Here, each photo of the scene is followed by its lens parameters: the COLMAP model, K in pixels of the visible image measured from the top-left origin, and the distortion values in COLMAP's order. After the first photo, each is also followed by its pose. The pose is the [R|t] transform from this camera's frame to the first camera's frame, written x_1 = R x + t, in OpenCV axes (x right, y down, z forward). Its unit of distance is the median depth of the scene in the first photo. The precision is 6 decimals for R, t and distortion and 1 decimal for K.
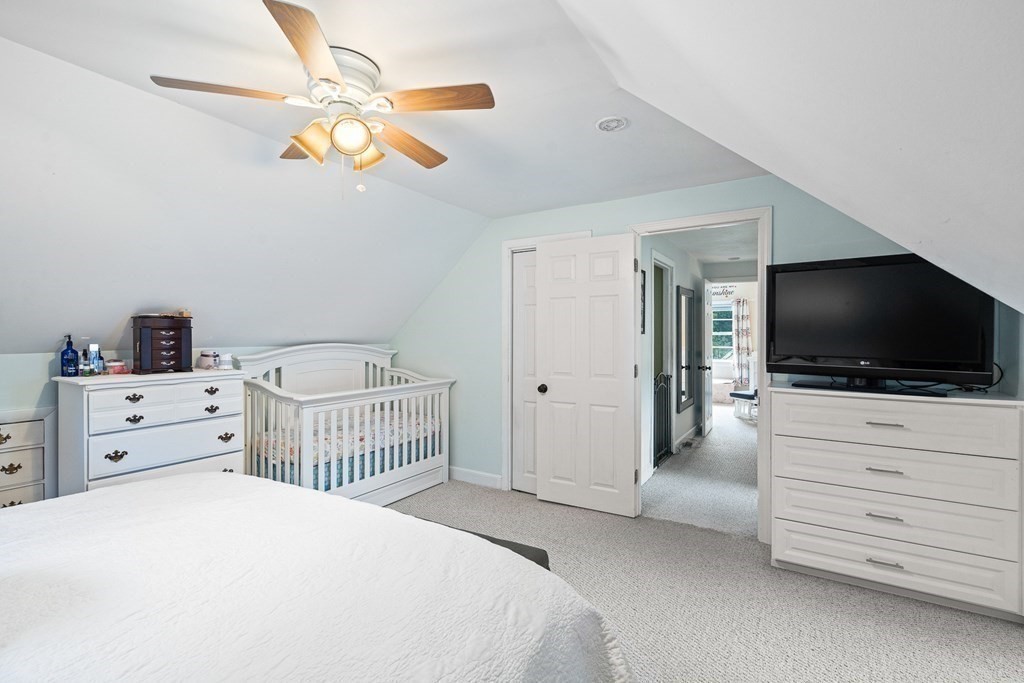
lens RADIAL K [[481.9, 0, 514.3], [0, 481.9, 336.3], [0, 0, 1]] dist [0.000873, 0.001334]
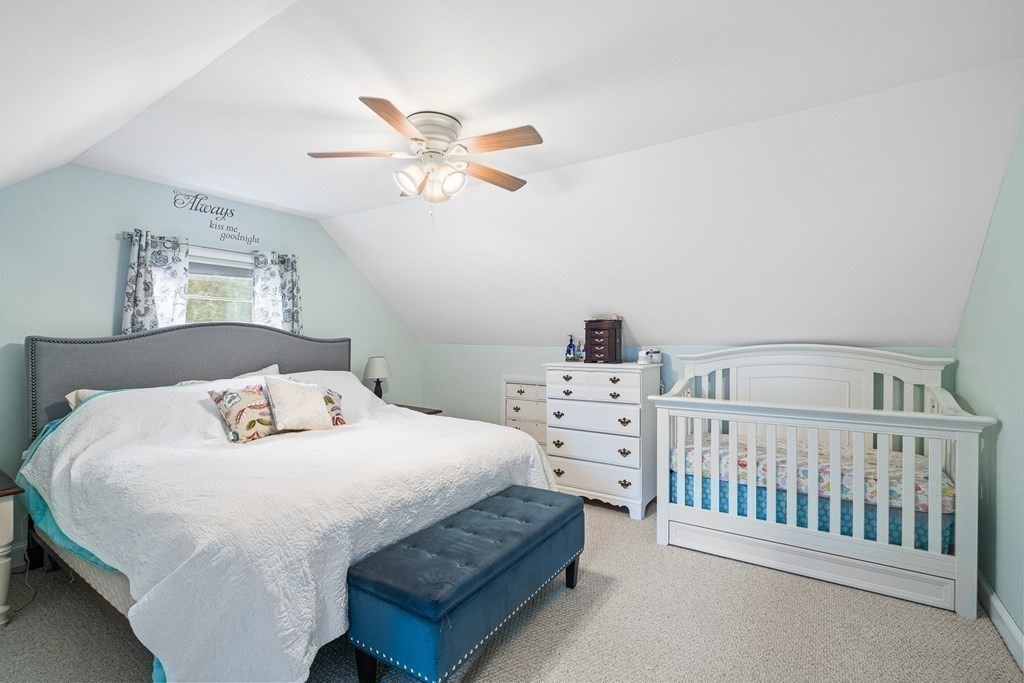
lens RADIAL K [[464.5, 0, 503.6], [0, 464.5, 341.1], [0, 0, 1]] dist [-0.001526, 0.000237]
pose [[-0.026641, 0.008580, -0.999608, 0.525833], [0.000510, 0.999963, 0.008570, 0.004246], [0.999645, -0.000281, -0.026645, 0.722657]]
